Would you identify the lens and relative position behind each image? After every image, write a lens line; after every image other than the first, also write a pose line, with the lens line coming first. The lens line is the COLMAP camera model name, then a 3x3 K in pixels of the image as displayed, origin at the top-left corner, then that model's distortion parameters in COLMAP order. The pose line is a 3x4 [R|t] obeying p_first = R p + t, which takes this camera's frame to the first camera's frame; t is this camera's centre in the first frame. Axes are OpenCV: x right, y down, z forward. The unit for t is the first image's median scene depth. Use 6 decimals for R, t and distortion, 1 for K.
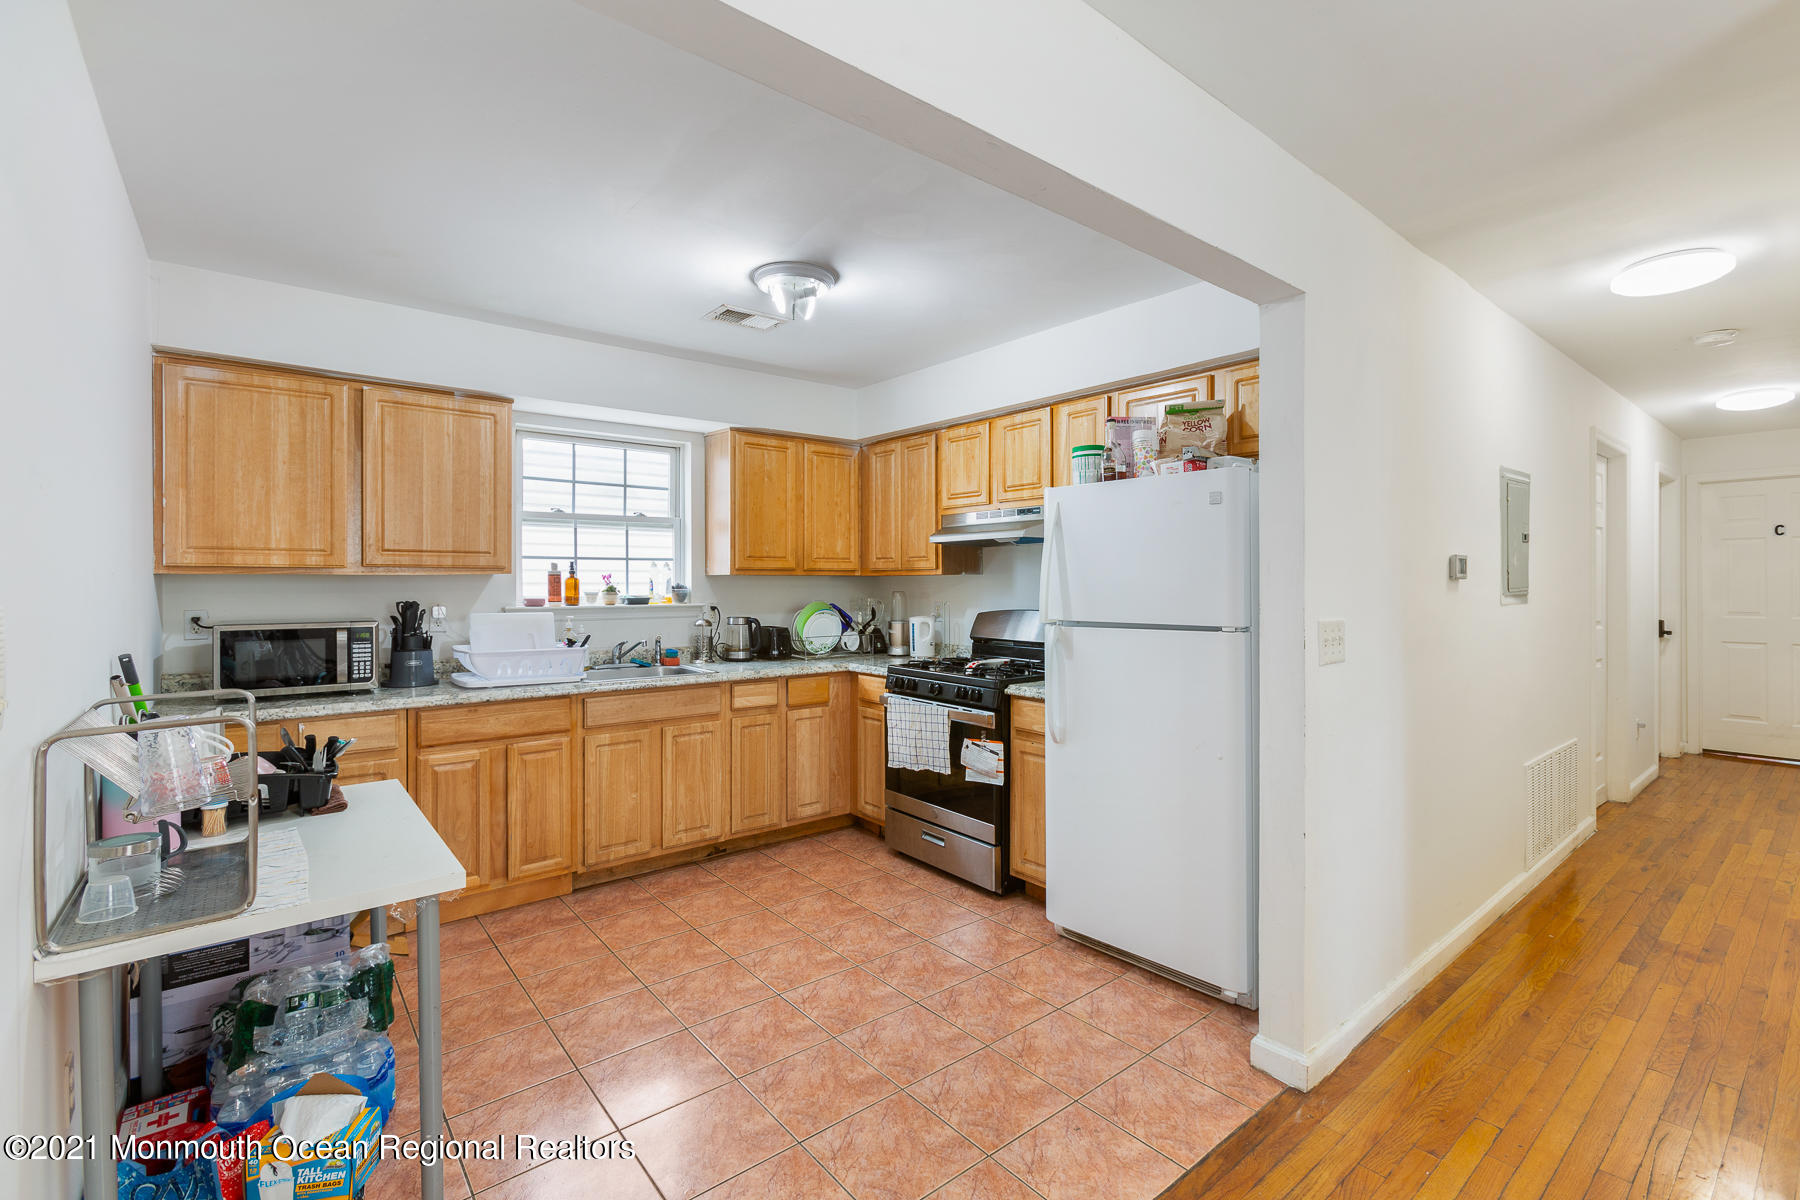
lens RADIAL K [[796.4, 0, 903.1], [0, 796.4, 586.4], [0, 0, 1]] dist [-0.011307, 0.008462]
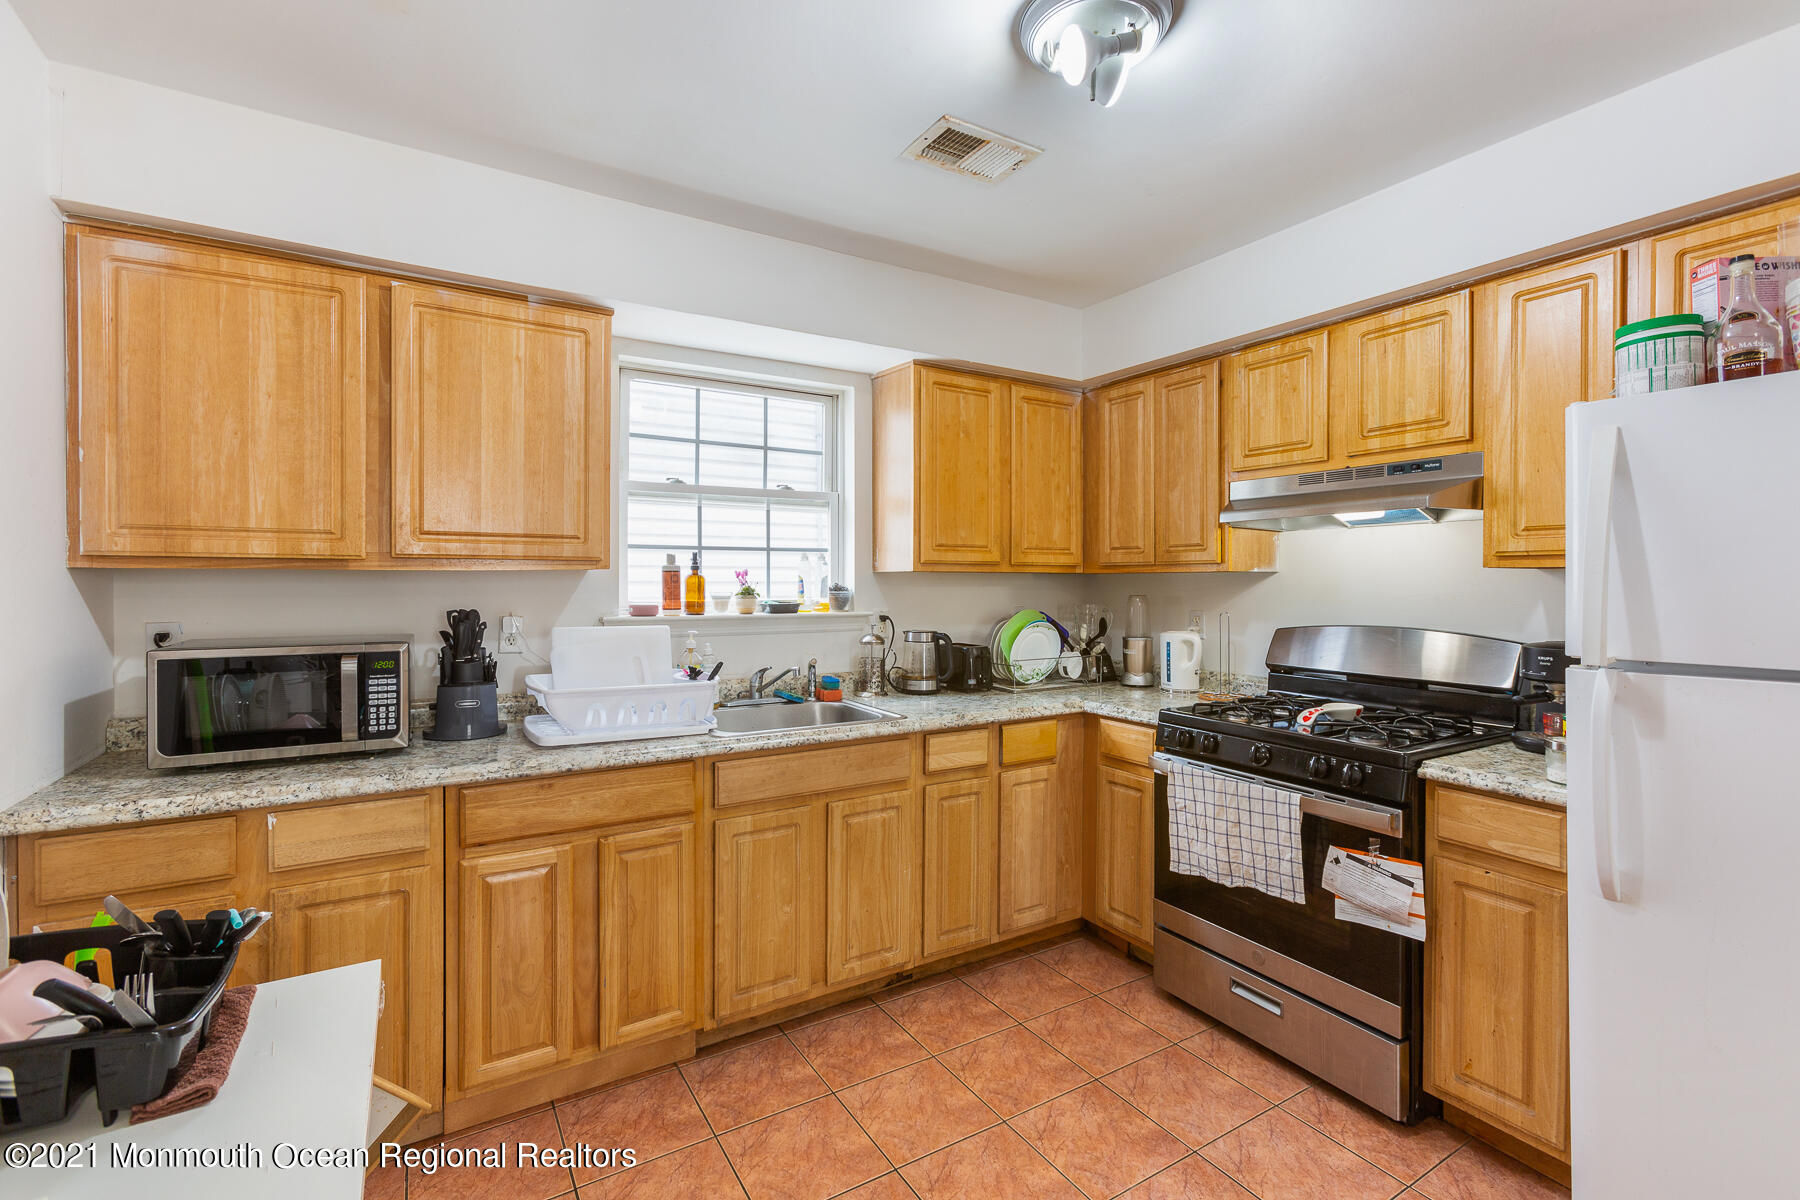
lens RADIAL K [[796.4, 0, 909.8], [0, 796.4, 585.8], [0, 0, 1]] dist [-0.011307, 0.008462]
pose [[0.992298, 0.003145, -0.123833, -0.163751], [-0.003034, 0.999995, 0.001079, -0.003369], [0.123835, -0.000695, 0.992303, 0.376901]]
